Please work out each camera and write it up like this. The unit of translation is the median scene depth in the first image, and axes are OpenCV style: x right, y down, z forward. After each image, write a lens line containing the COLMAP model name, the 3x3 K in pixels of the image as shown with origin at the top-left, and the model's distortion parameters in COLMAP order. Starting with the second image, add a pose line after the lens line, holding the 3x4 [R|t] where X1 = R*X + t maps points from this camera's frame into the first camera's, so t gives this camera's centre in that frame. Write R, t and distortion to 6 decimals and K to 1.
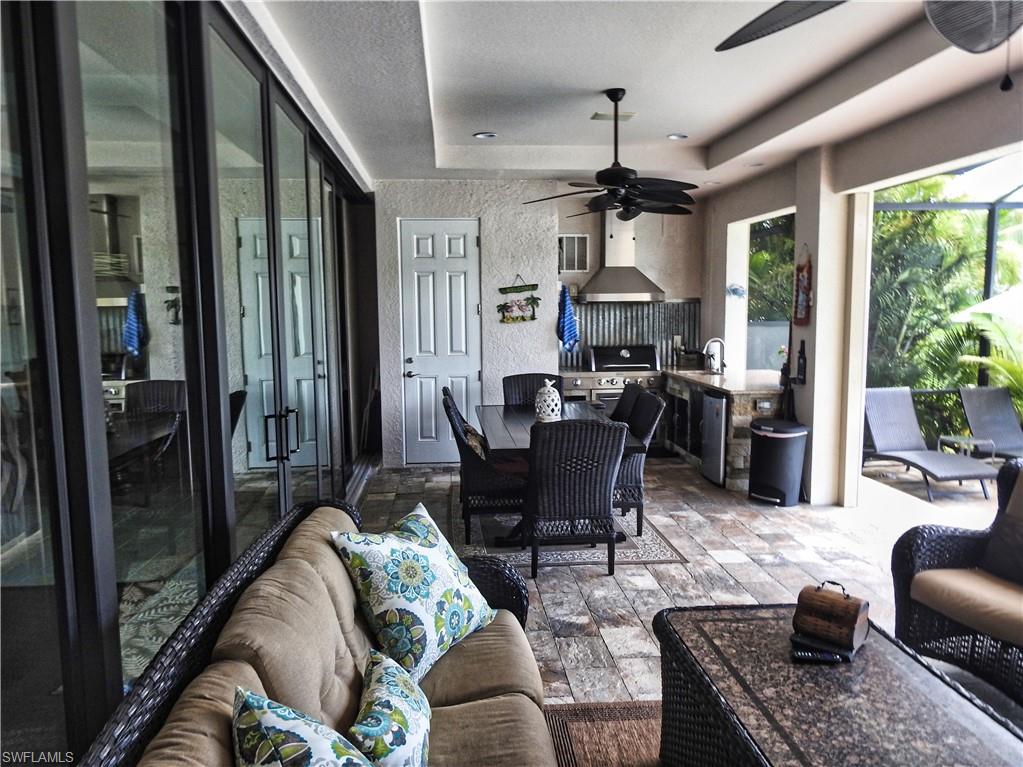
lens RADIAL K [[709.5, 0, 508.8], [0, 709.5, 385.3], [0, 0, 1]] dist [0.029105, -0.000176]
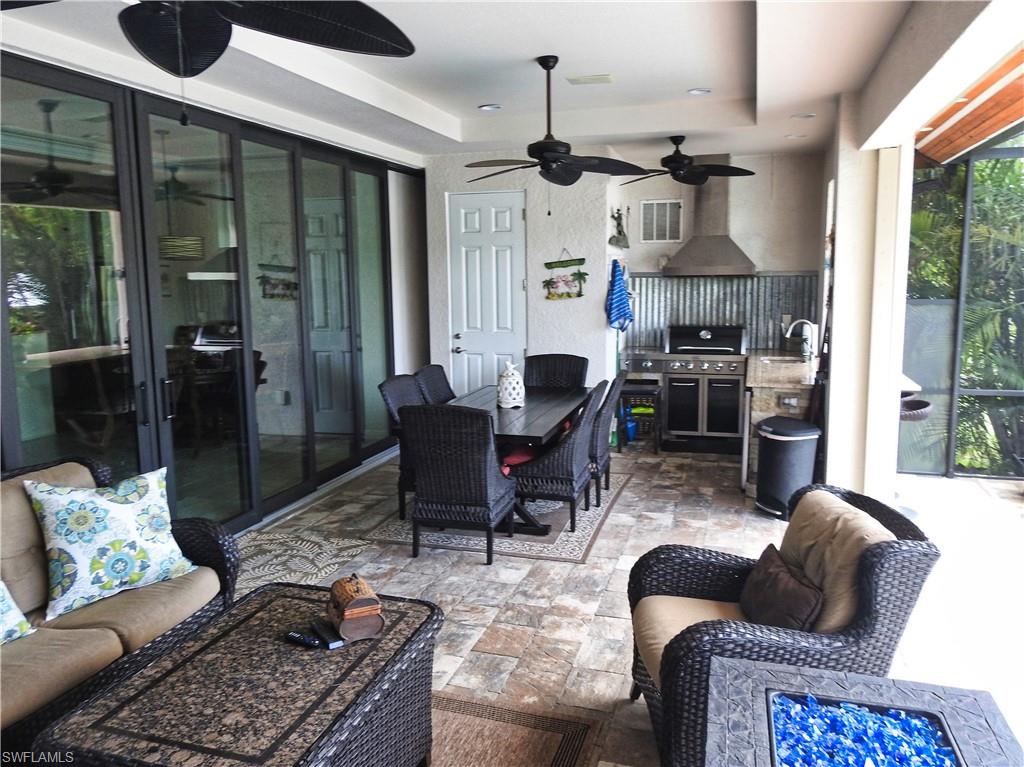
lens RADIAL K [[770.8, 0, 513.1], [0, 770.8, 380.6], [0, 0, 1]] dist [0.001249, -0.002897]
pose [[0.931354, 0.048521, -0.360868, 0.330903], [-0.037330, 0.998583, 0.037920, -0.016868], [0.362197, -0.021846, 0.931846, 0.017437]]
